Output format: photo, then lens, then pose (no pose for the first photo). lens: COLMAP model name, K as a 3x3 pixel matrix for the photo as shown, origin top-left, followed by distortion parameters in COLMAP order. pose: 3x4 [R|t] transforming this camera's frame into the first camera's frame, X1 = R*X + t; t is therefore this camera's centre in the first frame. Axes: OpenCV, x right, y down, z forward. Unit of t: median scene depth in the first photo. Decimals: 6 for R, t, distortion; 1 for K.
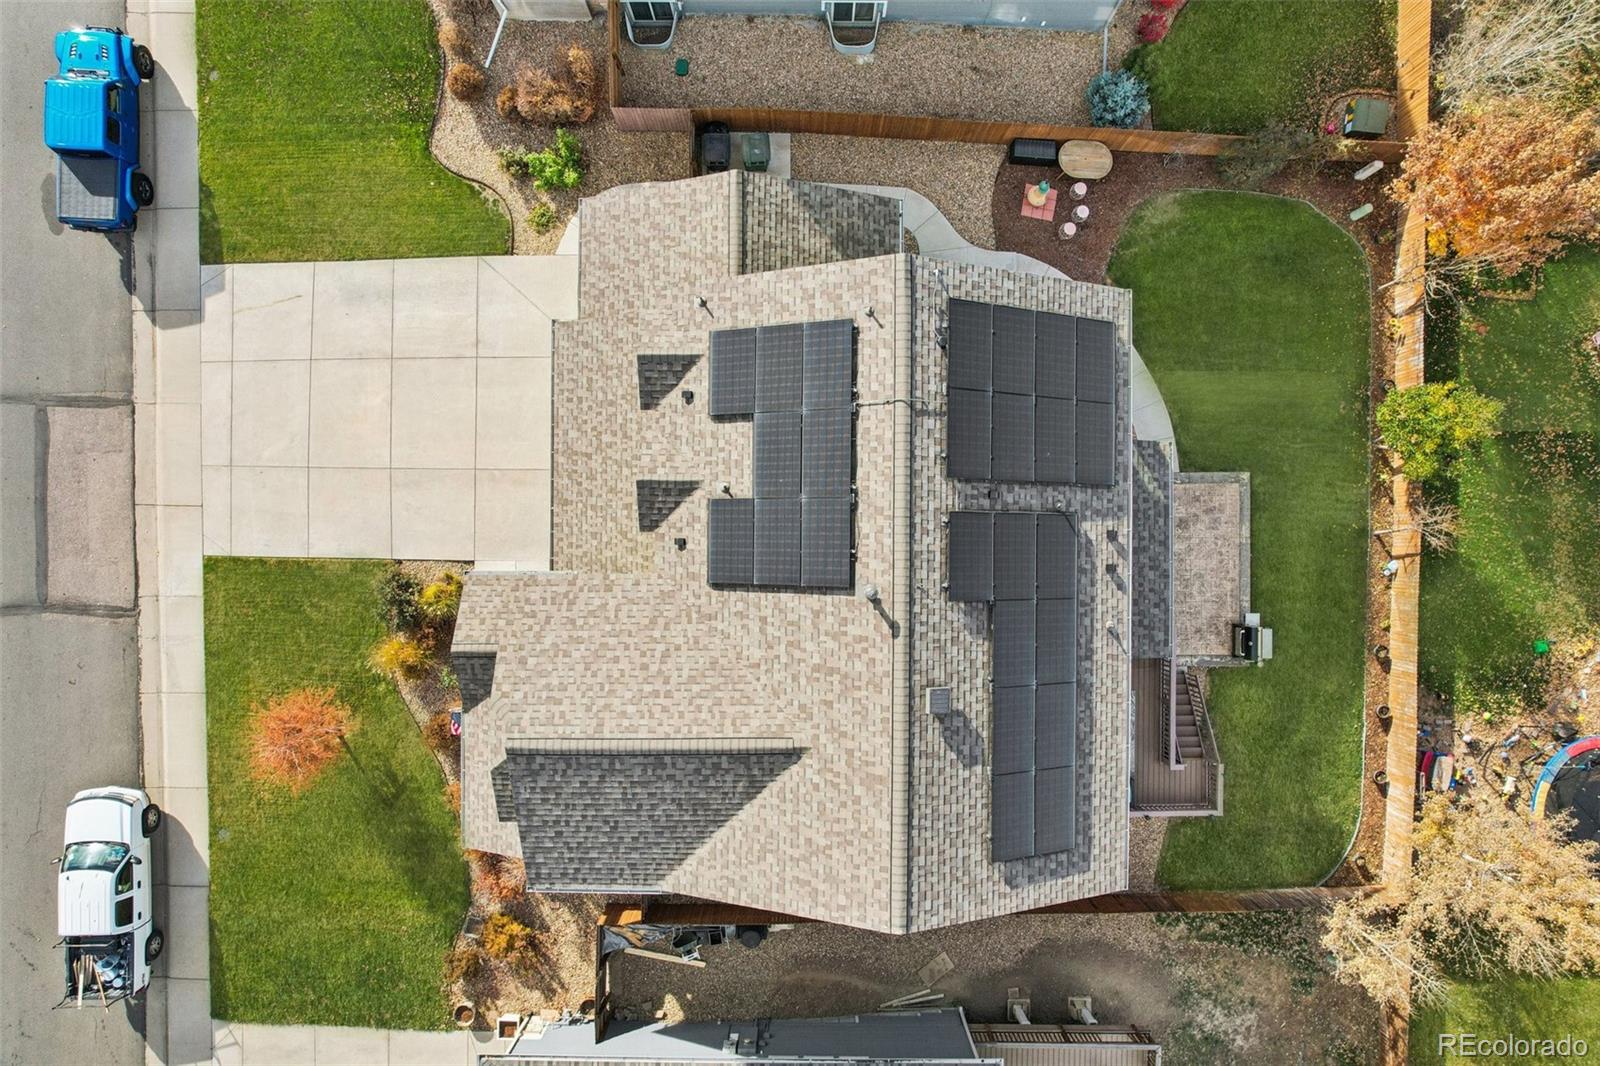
lens RADIAL K [[987.8, 0, 800.0], [0, 987.8, 533.0], [0, 0, 1]] dist [-0.053759, 0.000183]
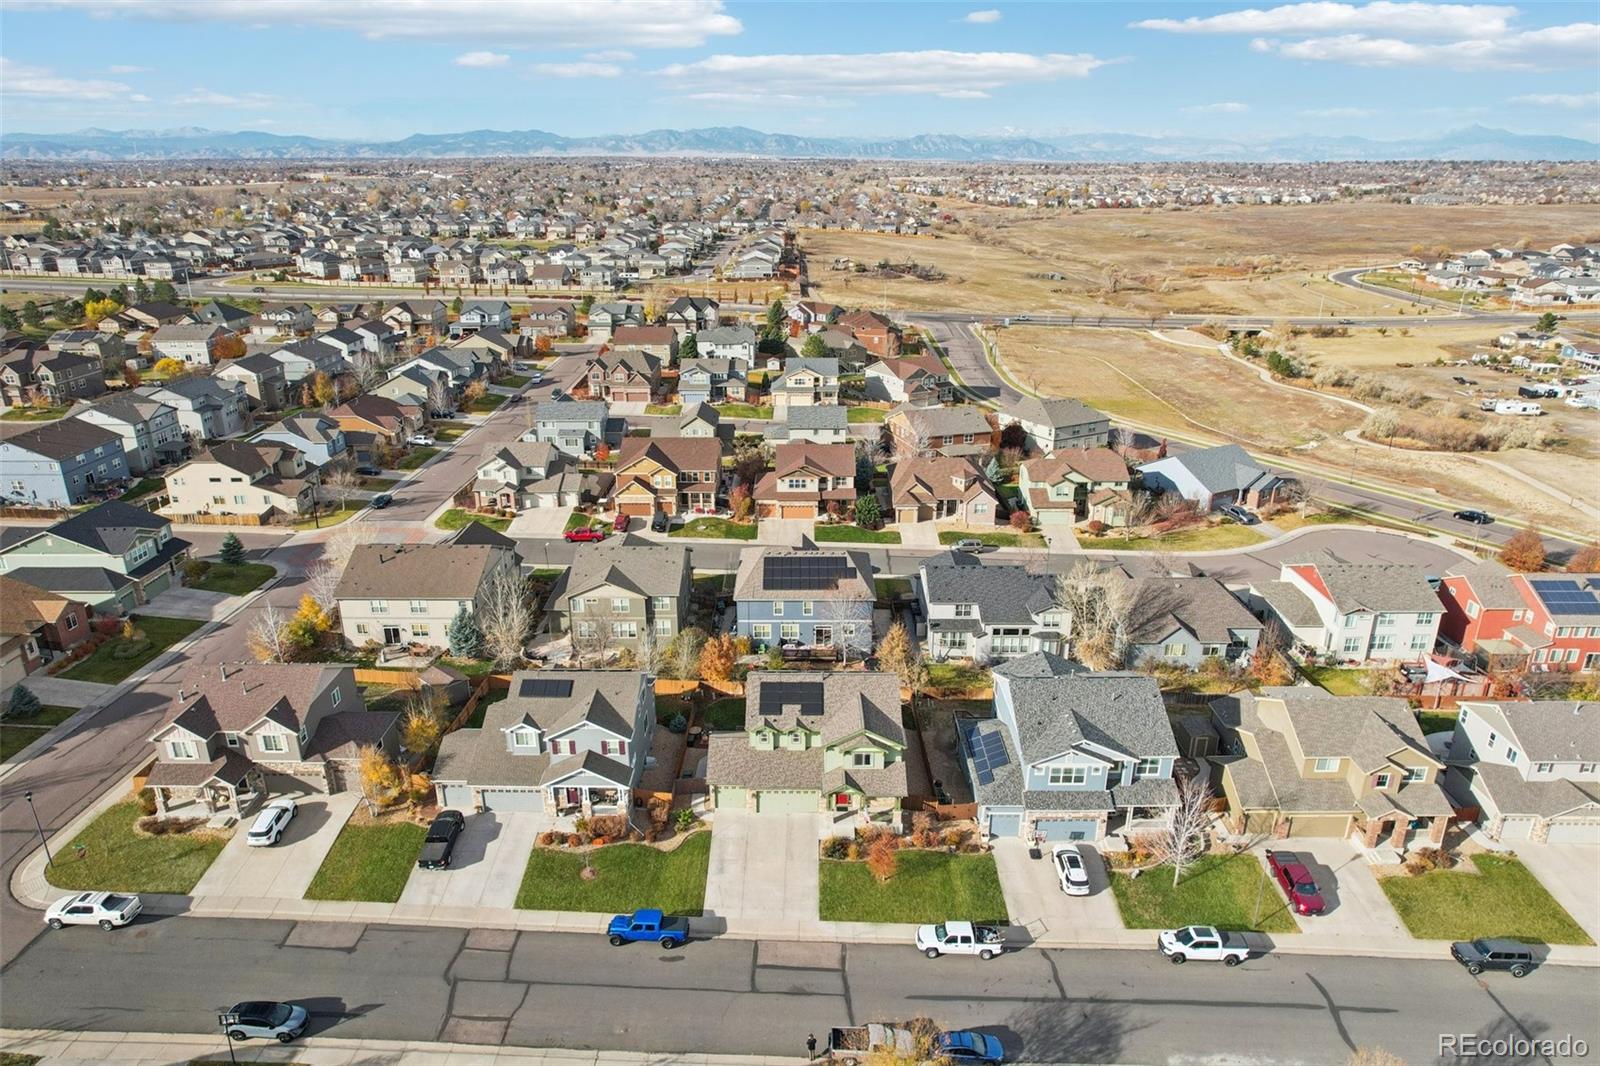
lens RADIAL K [[987.8, 0, 800.0], [0, 987.8, 533.0], [0, 0, 1]] dist [-0.053759, 0.000183]
pose [[-0.002279, -0.369821, 0.929100, -2.688753], [0.999935, 0.009540, 0.006250, -0.053808], [-0.011175, 0.929054, 0.369775, -0.886753]]
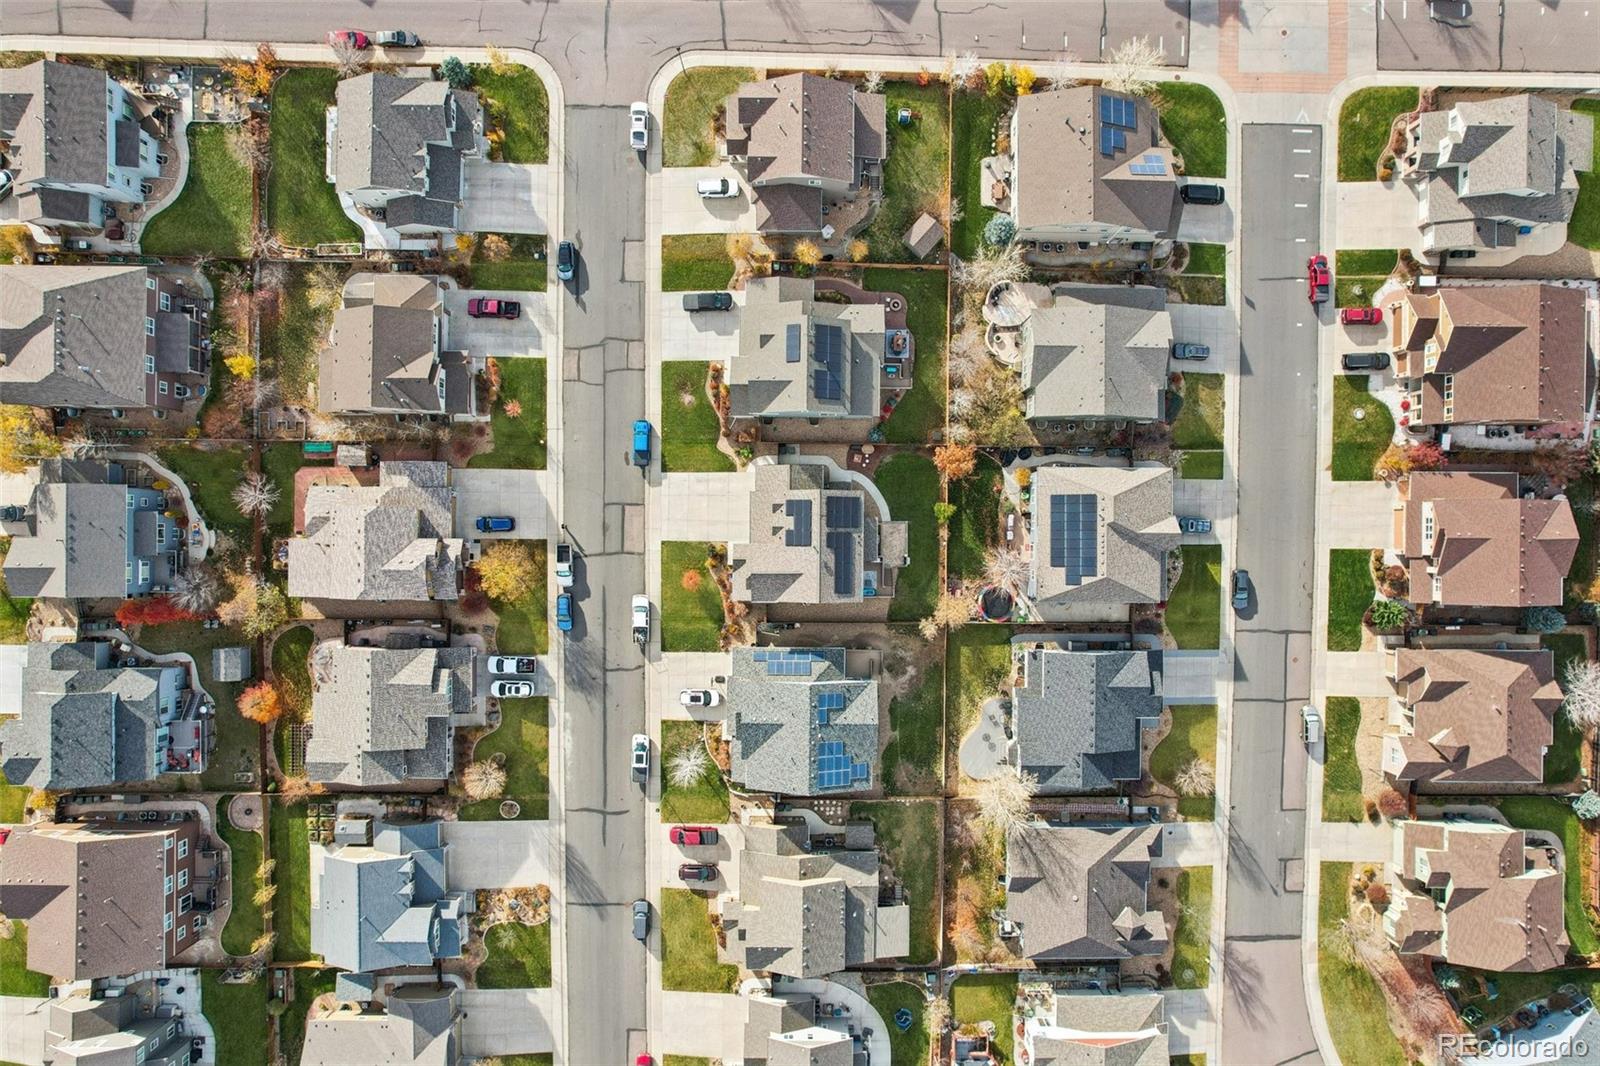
lens RADIAL K [[987.8, 0, 800.0], [0, 987.8, 533.0], [0, 0, 1]] dist [-0.053759, 0.000183]
pose [[0.999999, 0.001016, 0.000617, -0.010723], [-0.001022, 0.999958, 0.009150, -0.051806], [-0.000608, -0.009151, 0.999958, -3.473019]]
